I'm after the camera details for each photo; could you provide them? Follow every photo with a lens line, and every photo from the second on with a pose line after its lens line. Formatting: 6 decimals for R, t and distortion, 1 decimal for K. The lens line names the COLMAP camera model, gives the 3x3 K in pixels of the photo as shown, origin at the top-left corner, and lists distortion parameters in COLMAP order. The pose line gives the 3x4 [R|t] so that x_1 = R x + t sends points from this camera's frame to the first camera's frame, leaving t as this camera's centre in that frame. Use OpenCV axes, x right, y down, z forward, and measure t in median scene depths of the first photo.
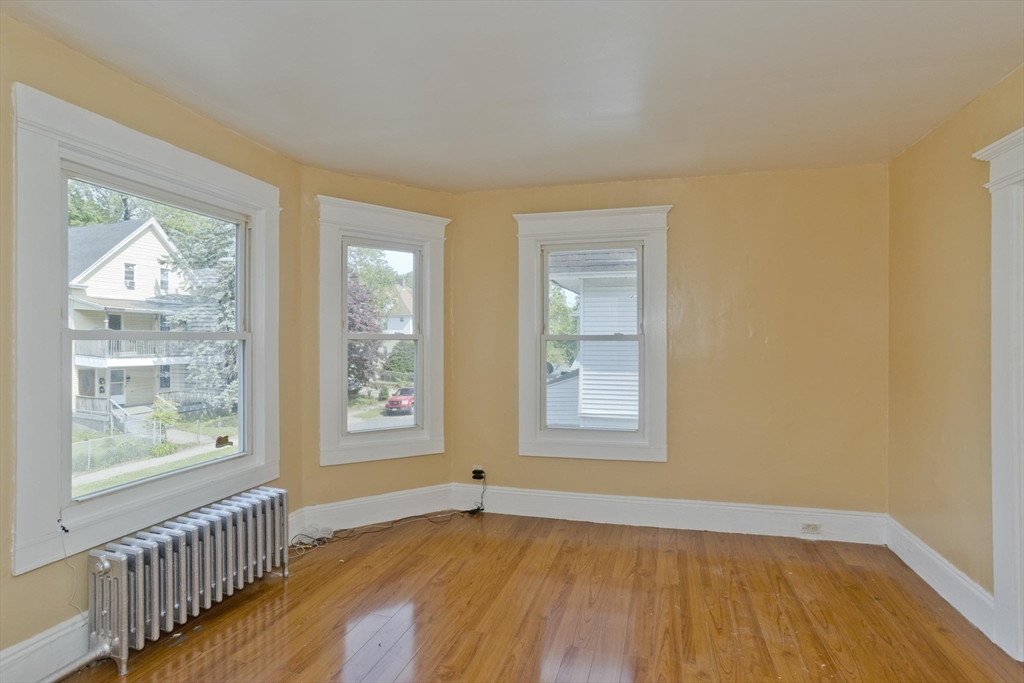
lens RADIAL K [[497.7, 0, 514.2], [0, 497.7, 335.5], [0, 0, 1]] dist [-0.039451, 0.015317]
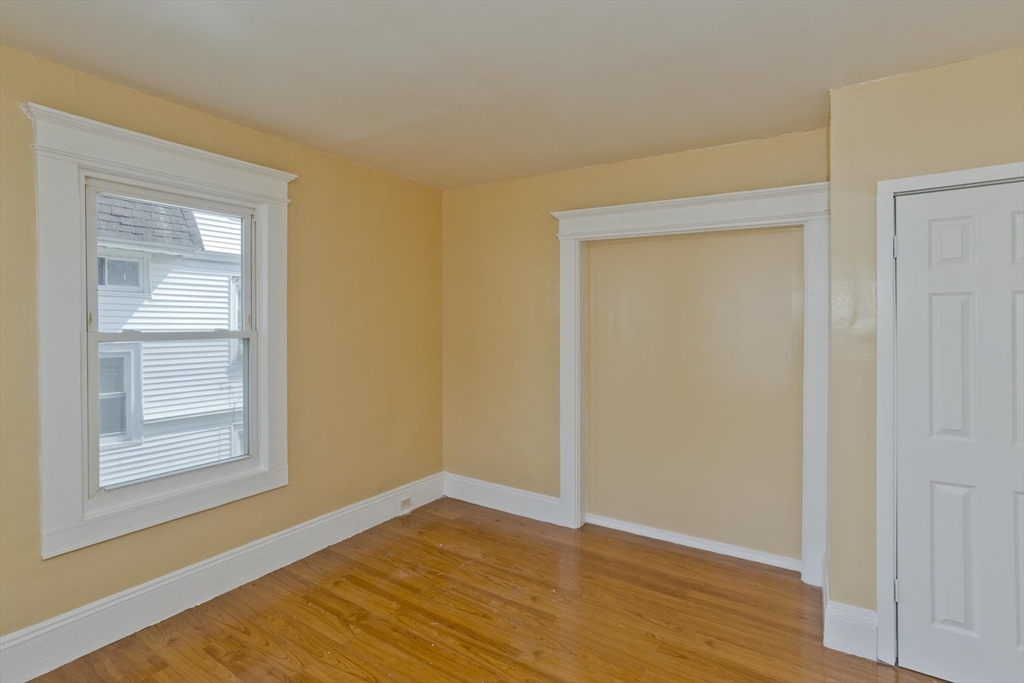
lens RADIAL K [[497.7, 0, 510.9], [0, 497.7, 324.6], [0, 0, 1]] dist [-0.039451, 0.015317]
pose [[0.316093, -0.004872, 0.948716, -0.445189], [-0.008073, 0.999937, 0.007825, -0.026594], [-0.948694, -0.010132, 0.316033, 0.491091]]
